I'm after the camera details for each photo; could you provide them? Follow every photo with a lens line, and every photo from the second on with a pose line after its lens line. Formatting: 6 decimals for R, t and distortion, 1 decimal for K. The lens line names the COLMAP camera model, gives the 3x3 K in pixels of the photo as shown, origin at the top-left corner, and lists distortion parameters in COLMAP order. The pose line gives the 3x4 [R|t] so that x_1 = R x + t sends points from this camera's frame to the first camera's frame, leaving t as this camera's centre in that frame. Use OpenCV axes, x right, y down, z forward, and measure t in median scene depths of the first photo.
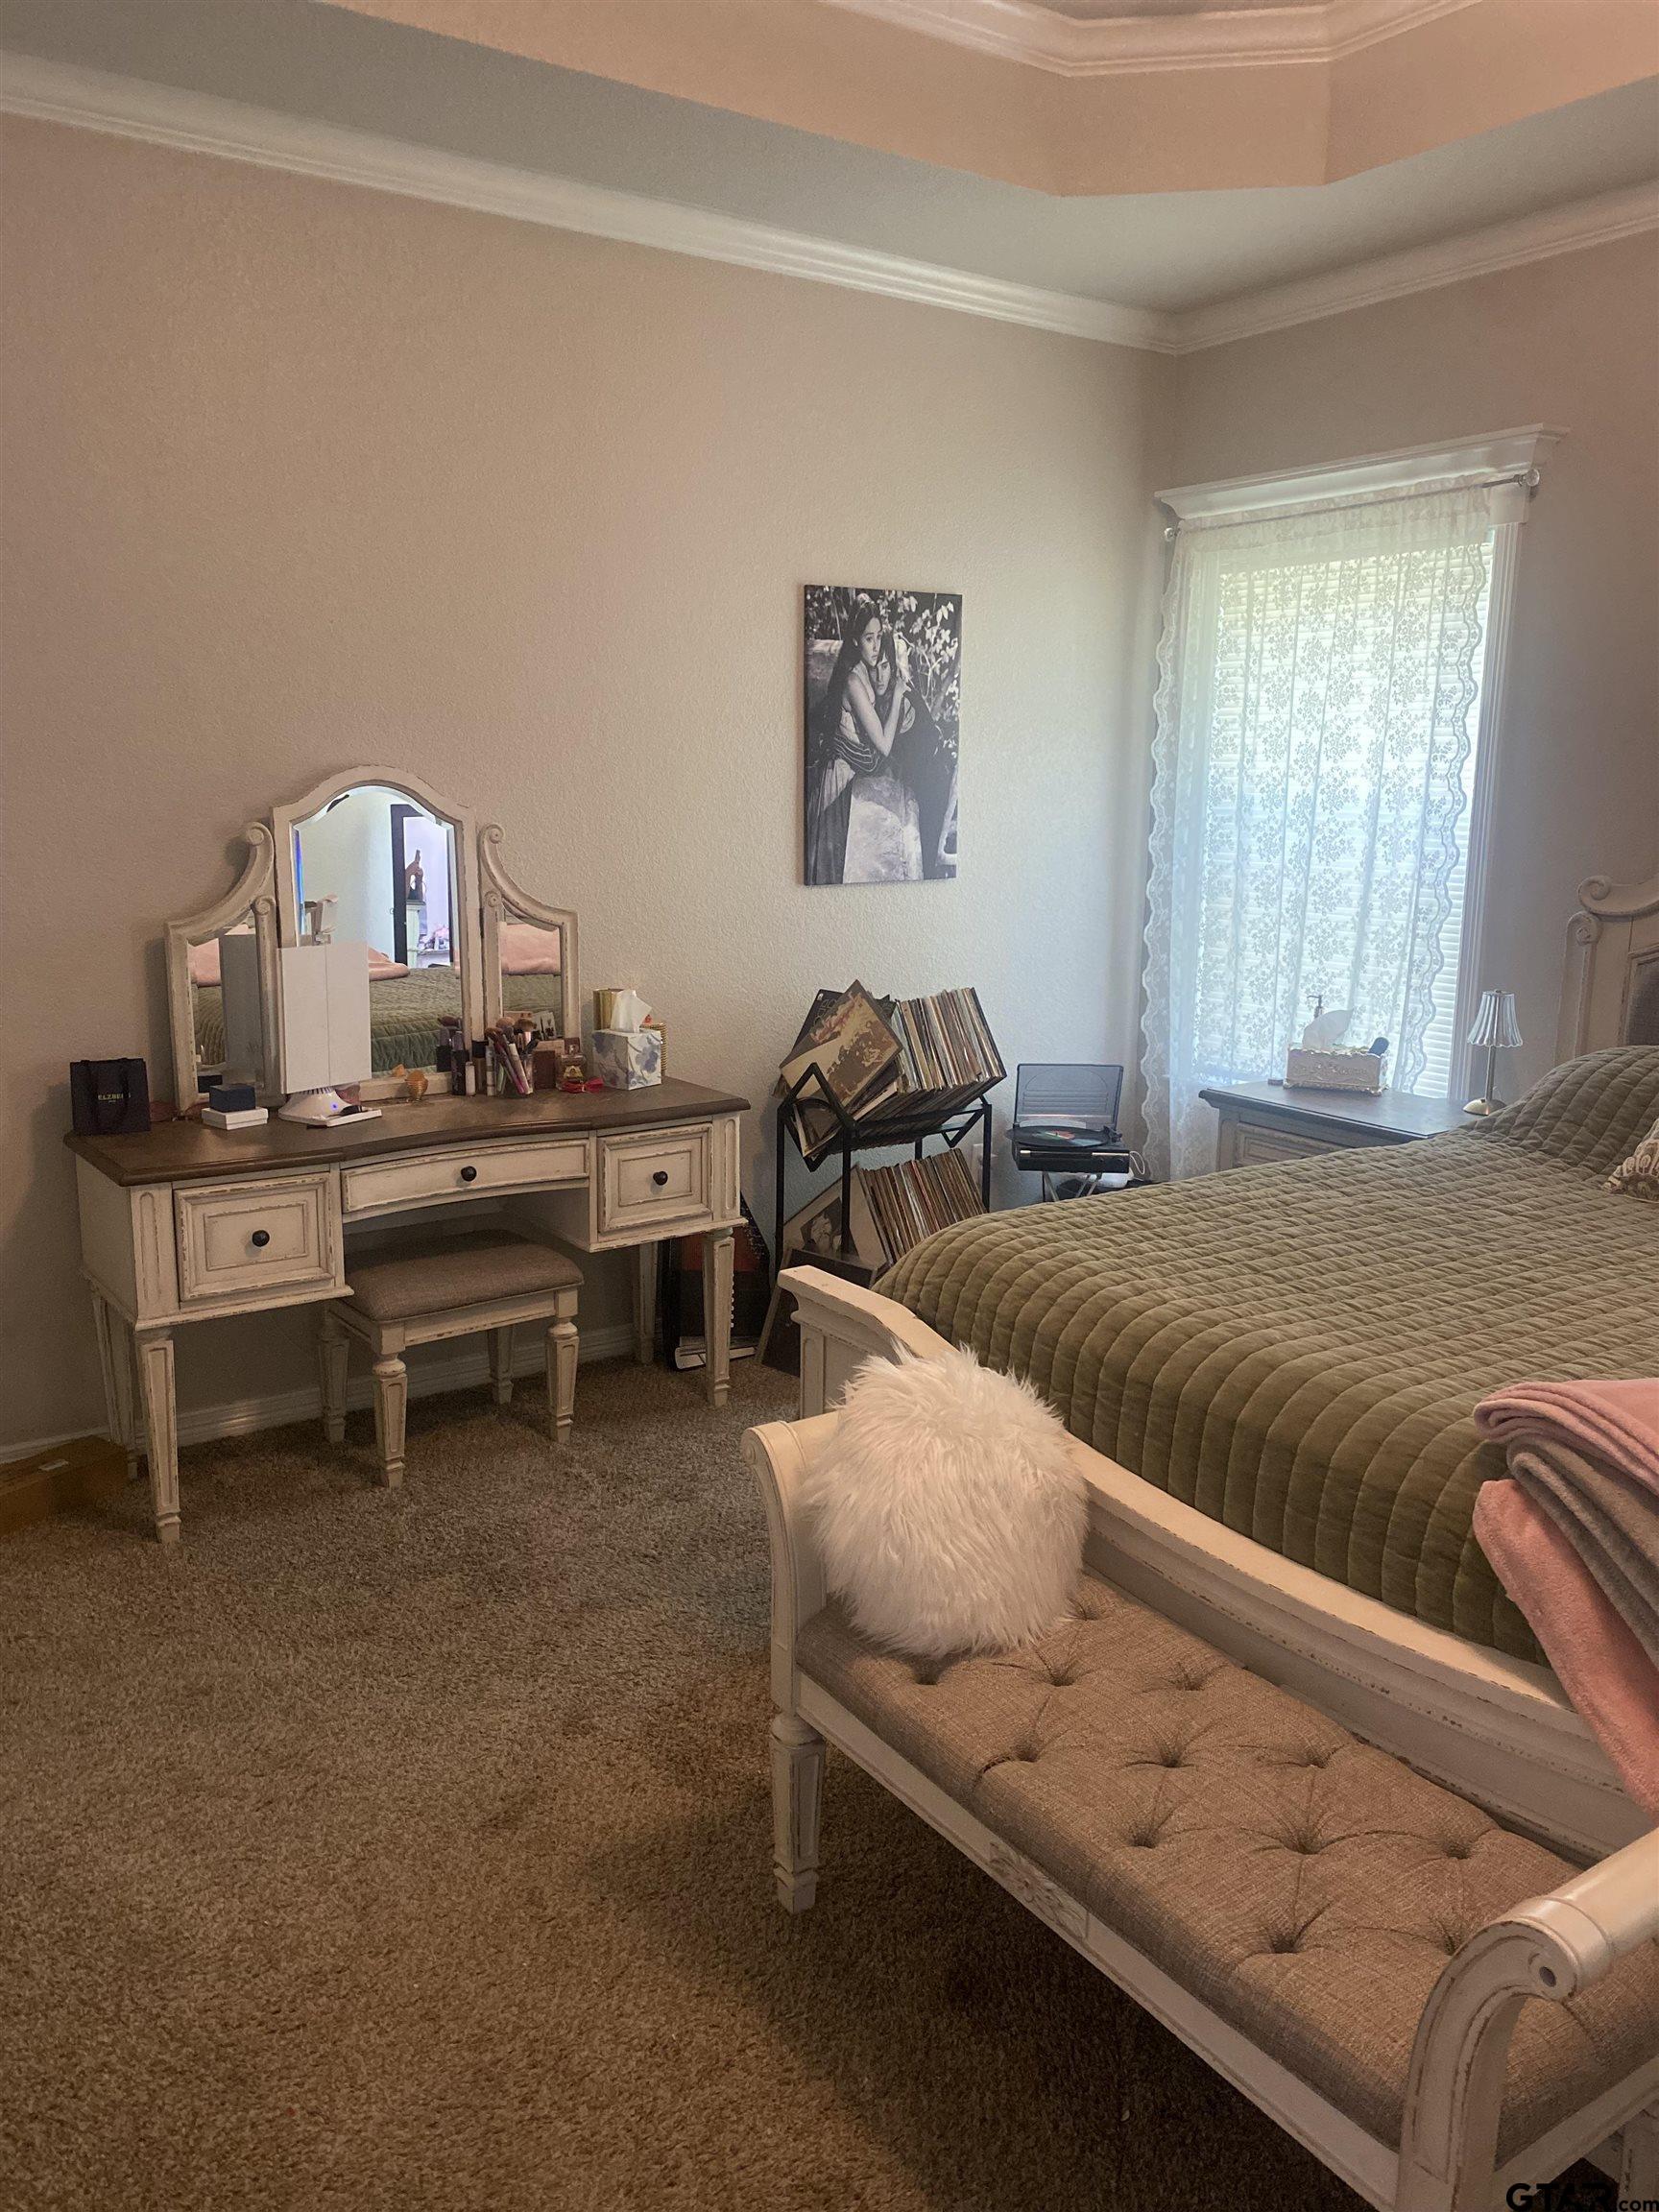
lens RADIAL K [[1676.5, 0, 823.3], [0, 1676.5, 1093.1], [0, 0, 1]] dist [0.048090, -0.072624]
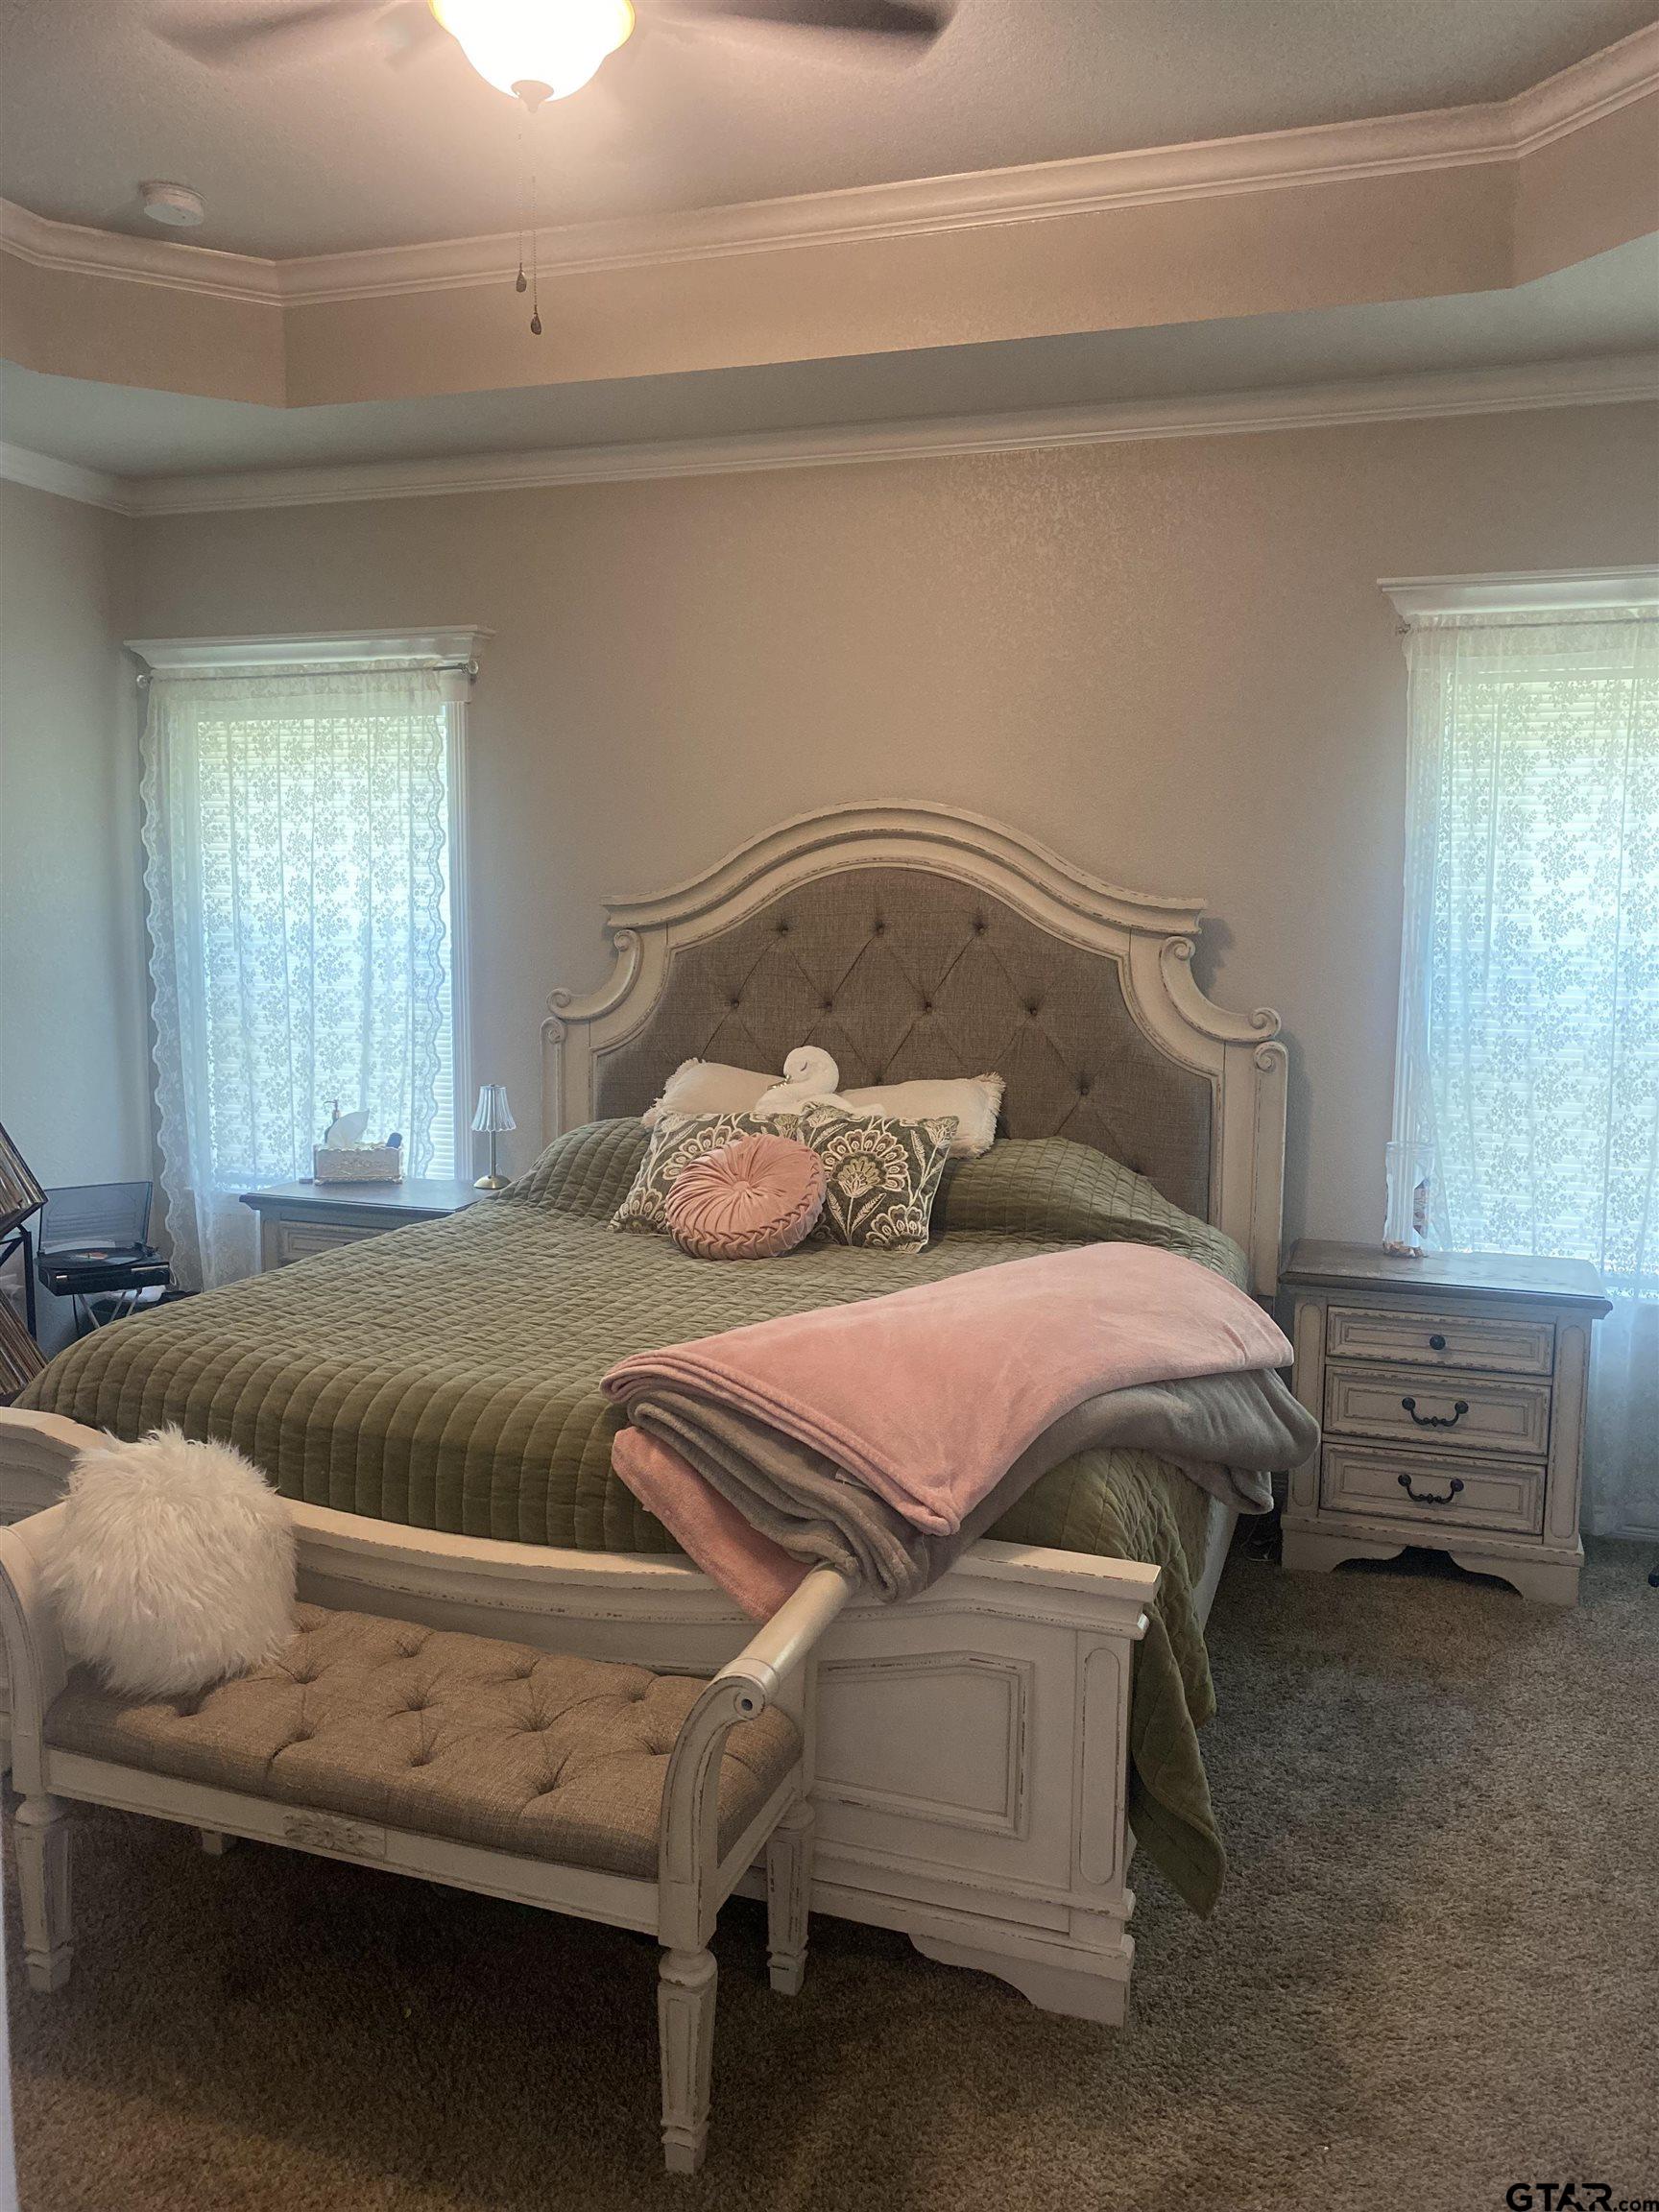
lens RADIAL K [[1676.5, 0, 823.3], [0, 1676.5, 1093.1], [0, 0, 1]] dist [0.048090, -0.072624]
pose [[0.801648, -0.070580, 0.593614, -0.143837], [0.109831, 0.993492, -0.030196, 0.008612], [-0.587620, 0.089403, 0.804183, -0.120942]]
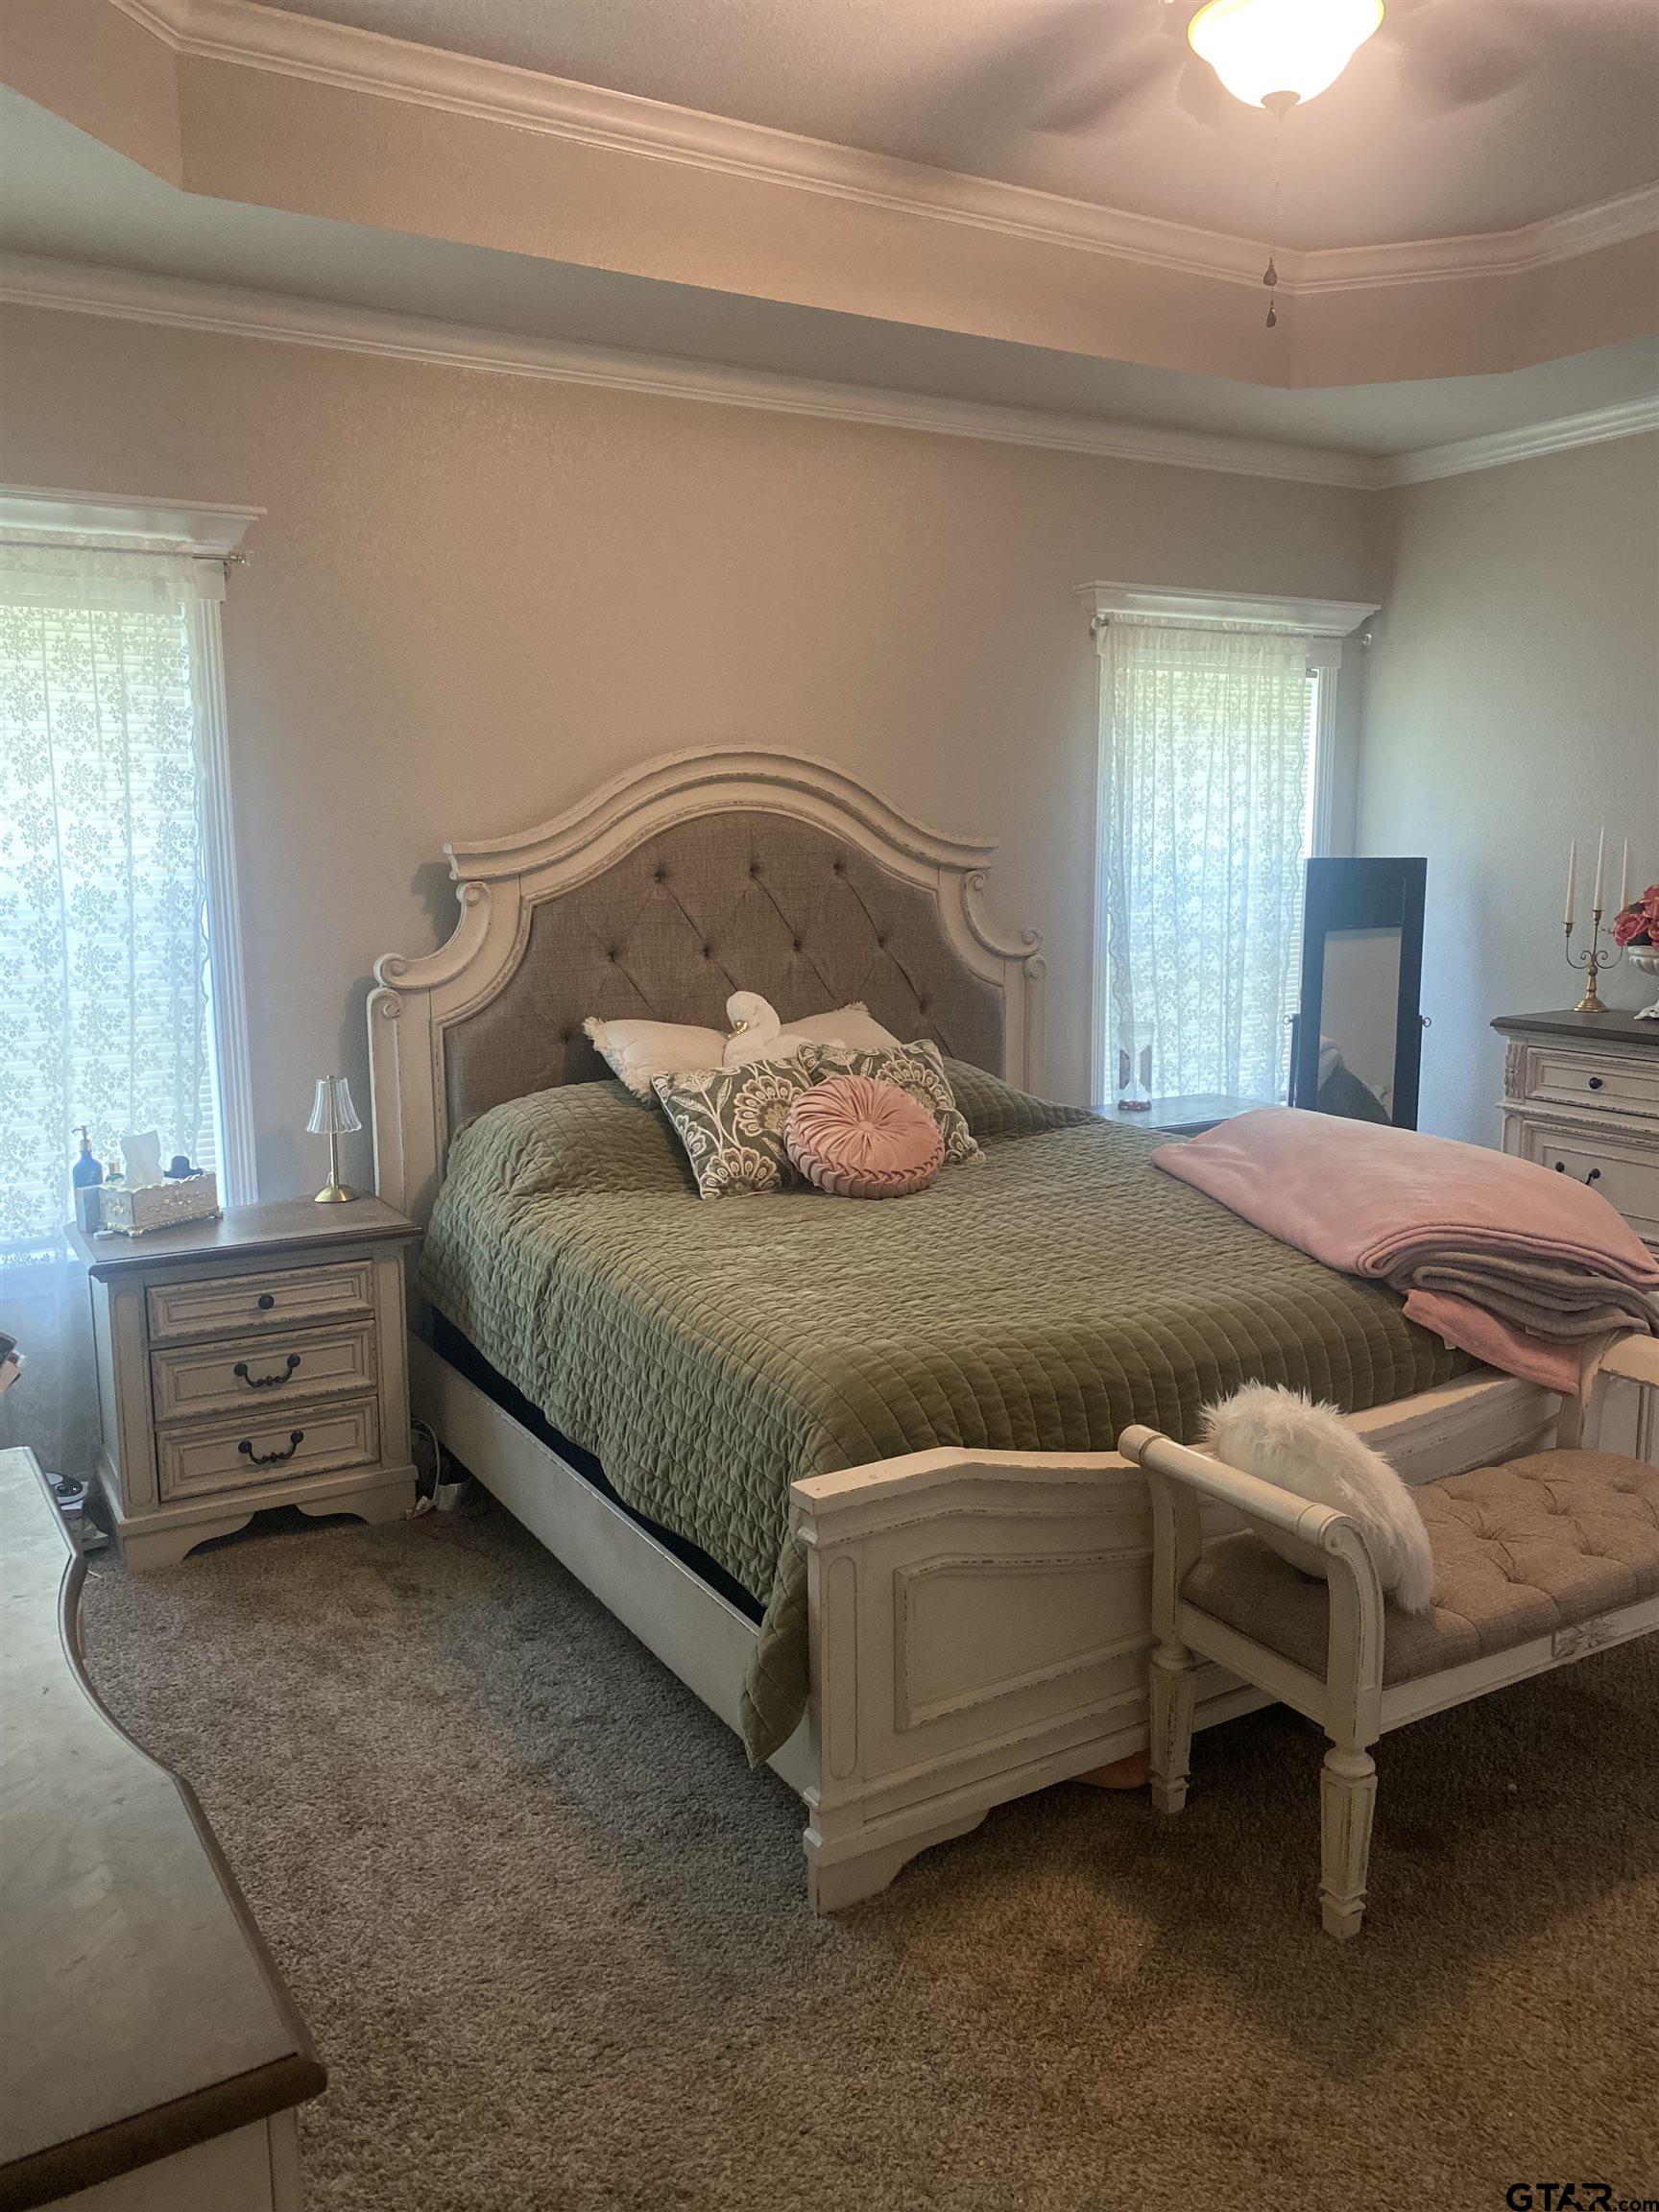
lens RADIAL K [[1676.5, 0, 823.3], [0, 1676.5, 1093.1], [0, 0, 1]] dist [0.048090, -0.072624]
pose [[0.070764, -0.163855, 0.983943, -0.665487], [0.192785, 0.970064, 0.147679, -0.169116], [-0.978686, 0.179239, 0.100234, 0.738750]]
